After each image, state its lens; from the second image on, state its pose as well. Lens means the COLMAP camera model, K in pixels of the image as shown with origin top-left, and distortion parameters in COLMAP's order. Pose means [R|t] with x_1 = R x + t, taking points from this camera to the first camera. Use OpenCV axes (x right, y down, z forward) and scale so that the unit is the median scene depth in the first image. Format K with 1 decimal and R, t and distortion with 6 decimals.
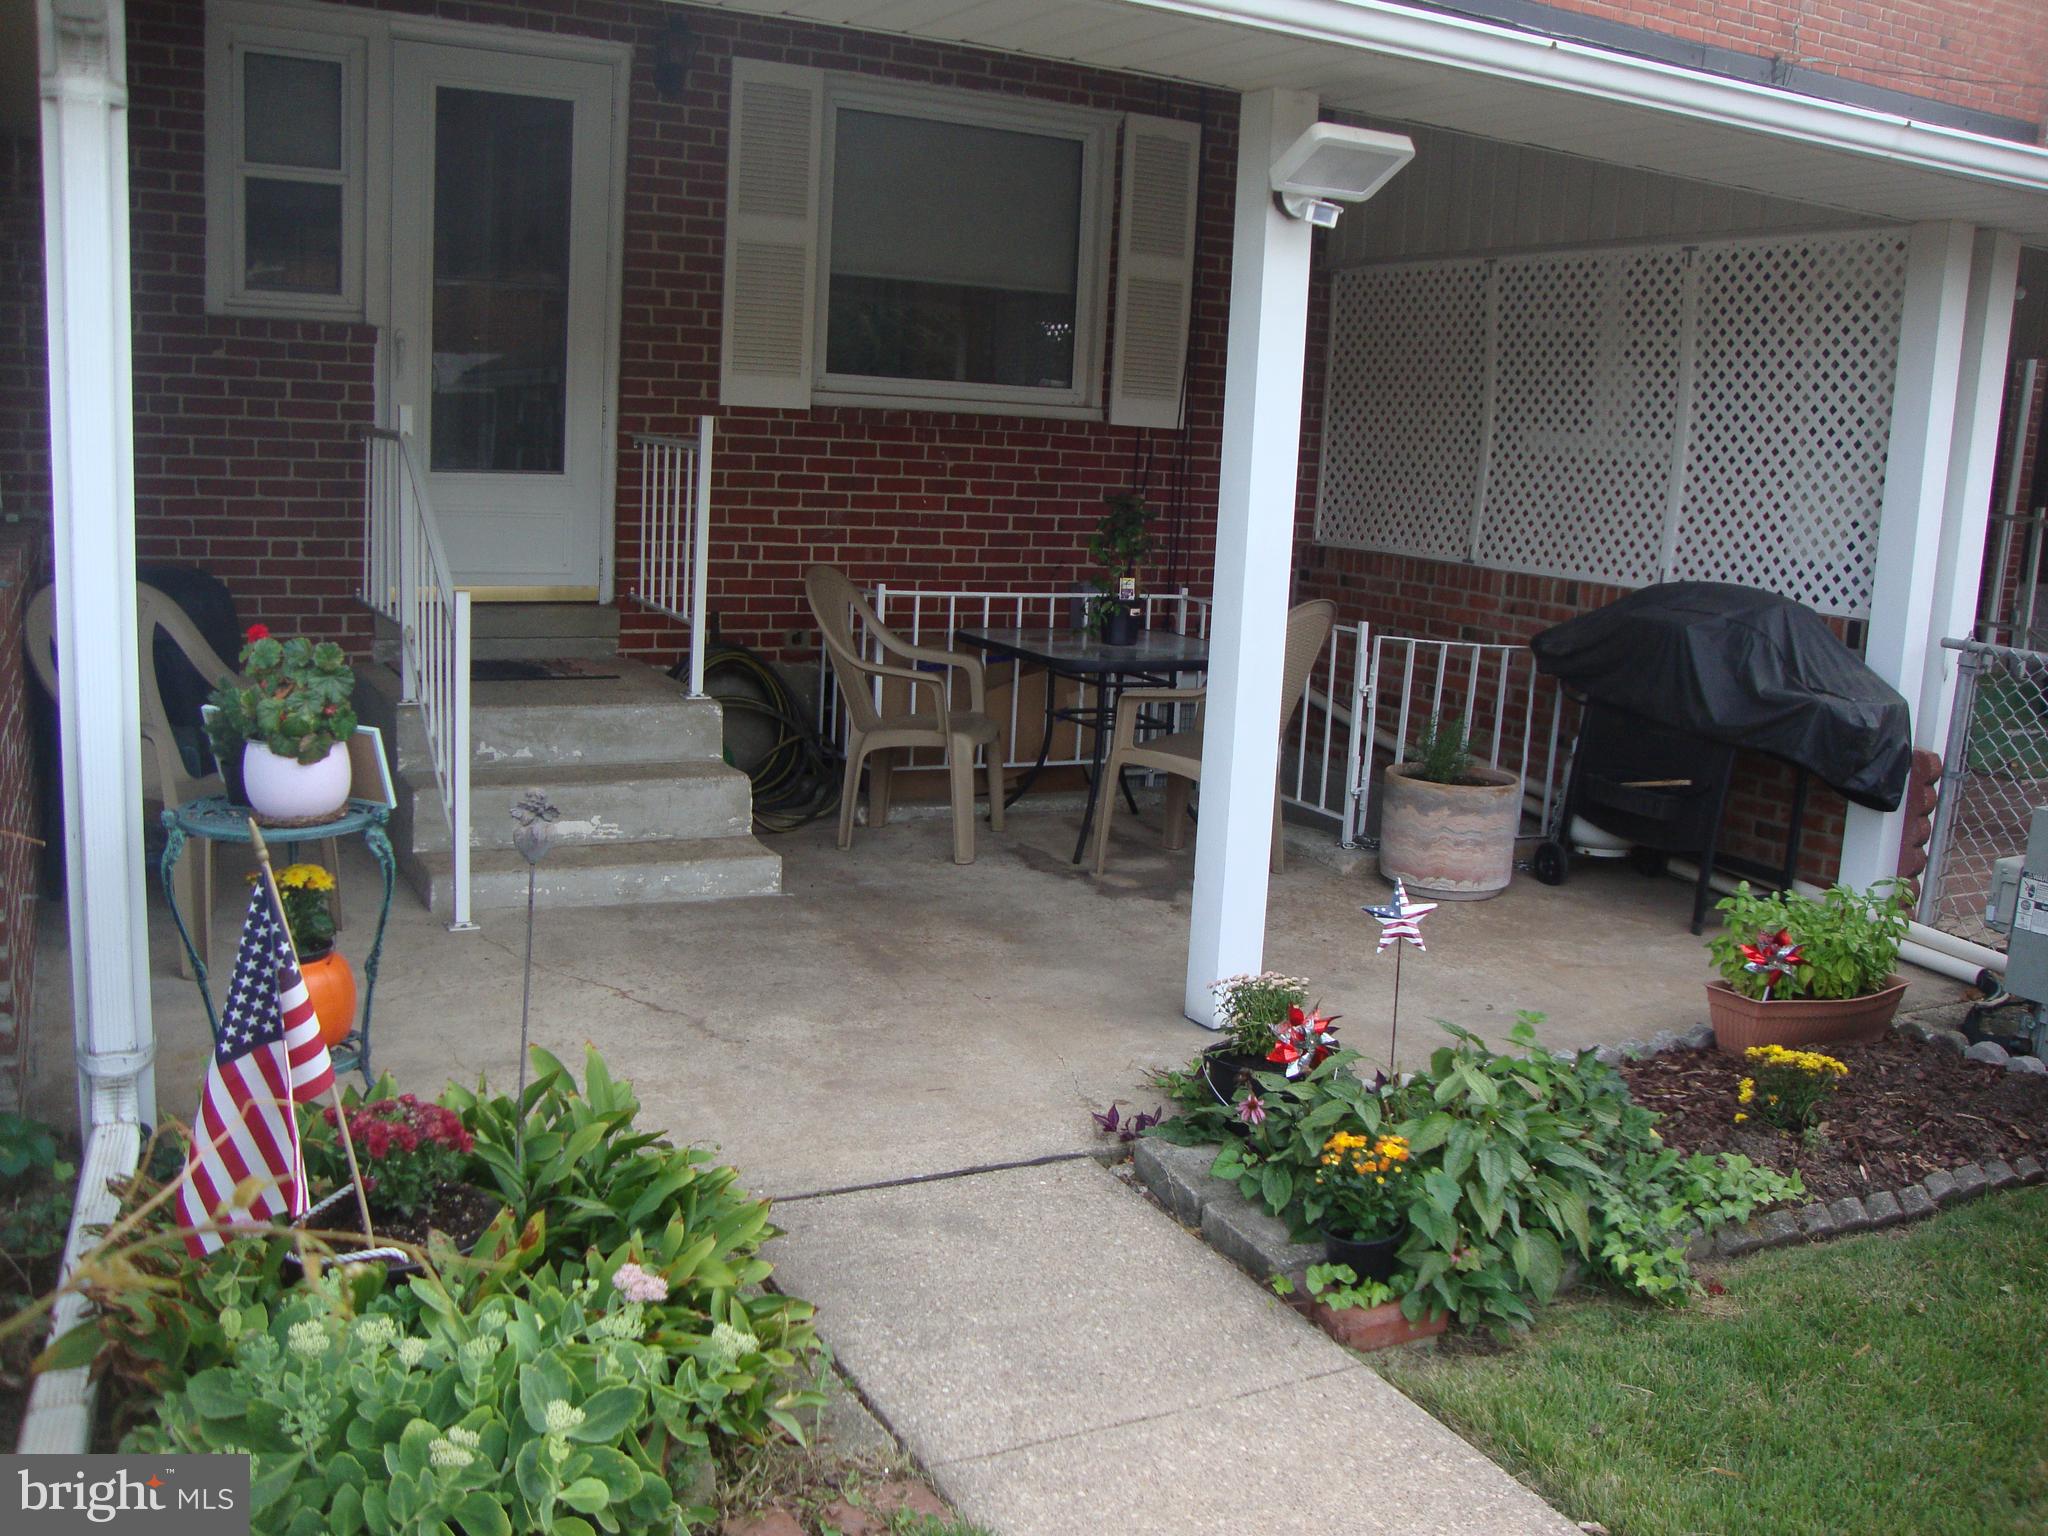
lens RADIAL K [[1827.8, 0, 1024.0], [0, 1827.8, 768.0], [0, 0, 1]] dist [-0.209517, 0.209884]
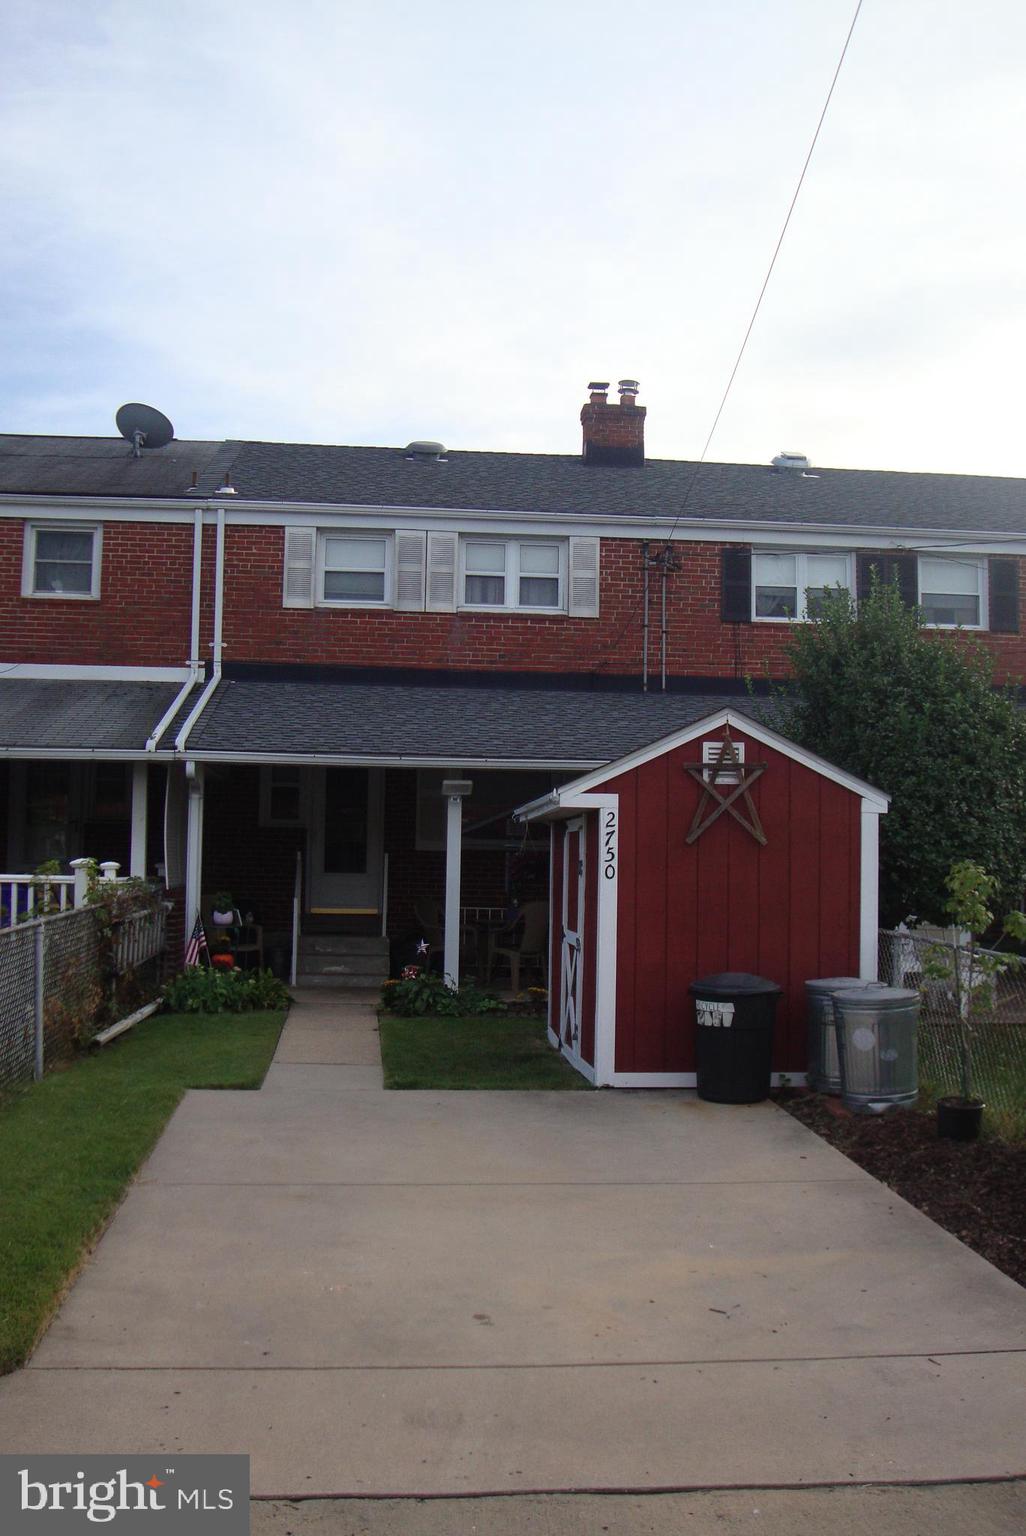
lens RADIAL K [[1568.4, 0, 513.0], [0, 1568.4, 768.0], [0, 0, 1]] dist [-0.165629, 0.182360]
pose [[0.921559, -0.061439, -0.383346, 1.119743], [-0.037732, 0.968551, -0.245937, 0.346139], [0.386400, 0.241110, 0.890259, -1.489134]]
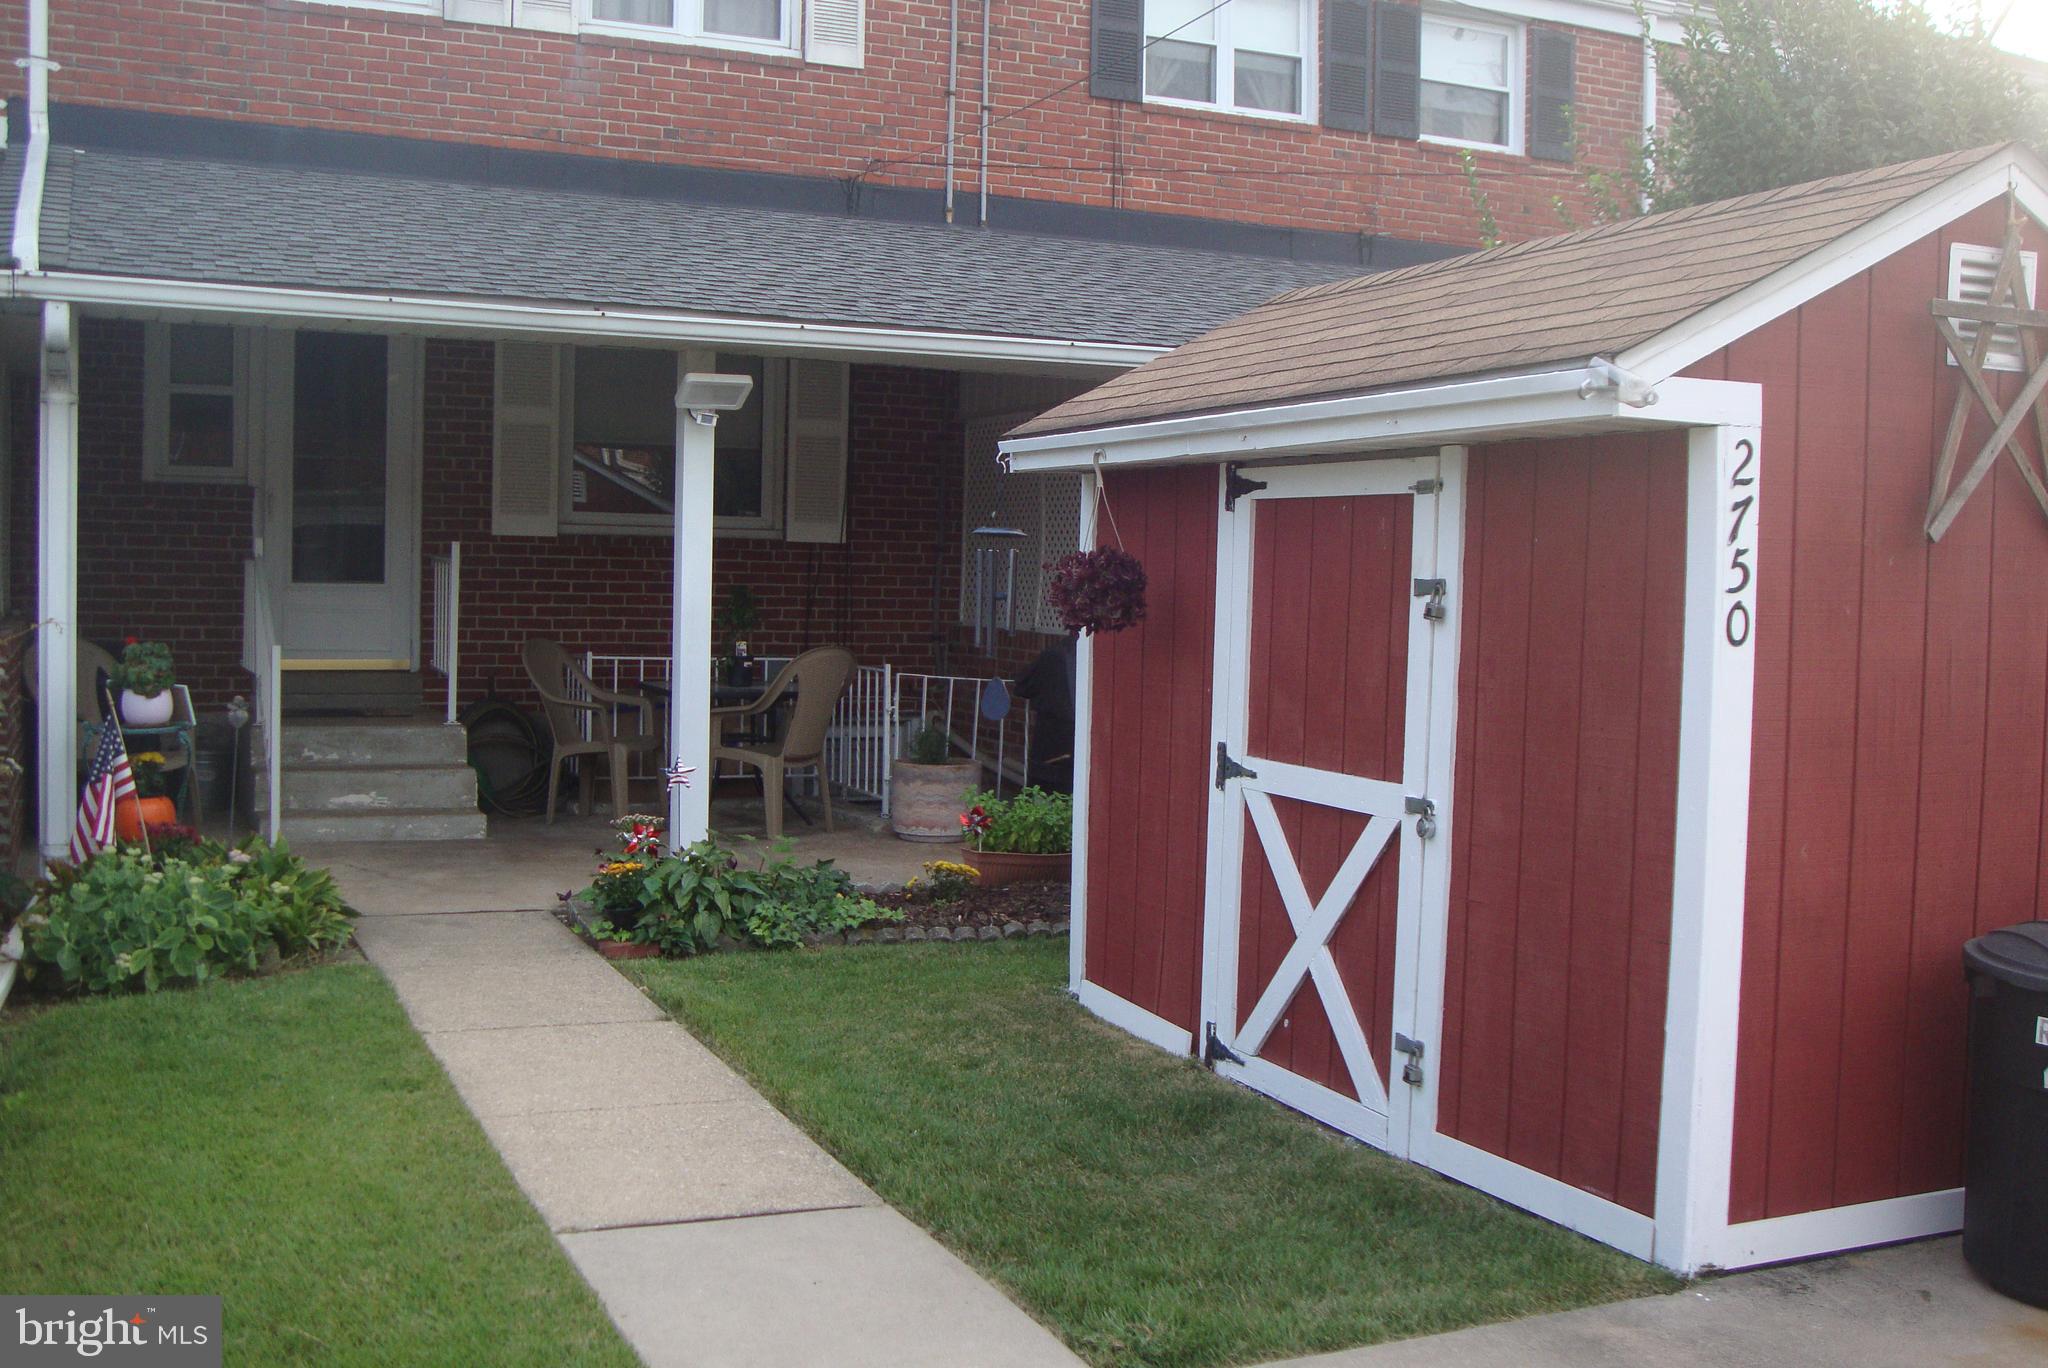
lens RADIAL K [[2091.1, 0, 1024.0], [0, 2091.1, 684.0], [0, 0, 1]] dist [-0.165629, 0.182360]
pose [[0.998013, -0.025664, -0.057547, 0.391129], [0.018238, 0.991857, -0.126042, 0.151968], [0.060314, 0.124742, 0.990354, -0.683360]]
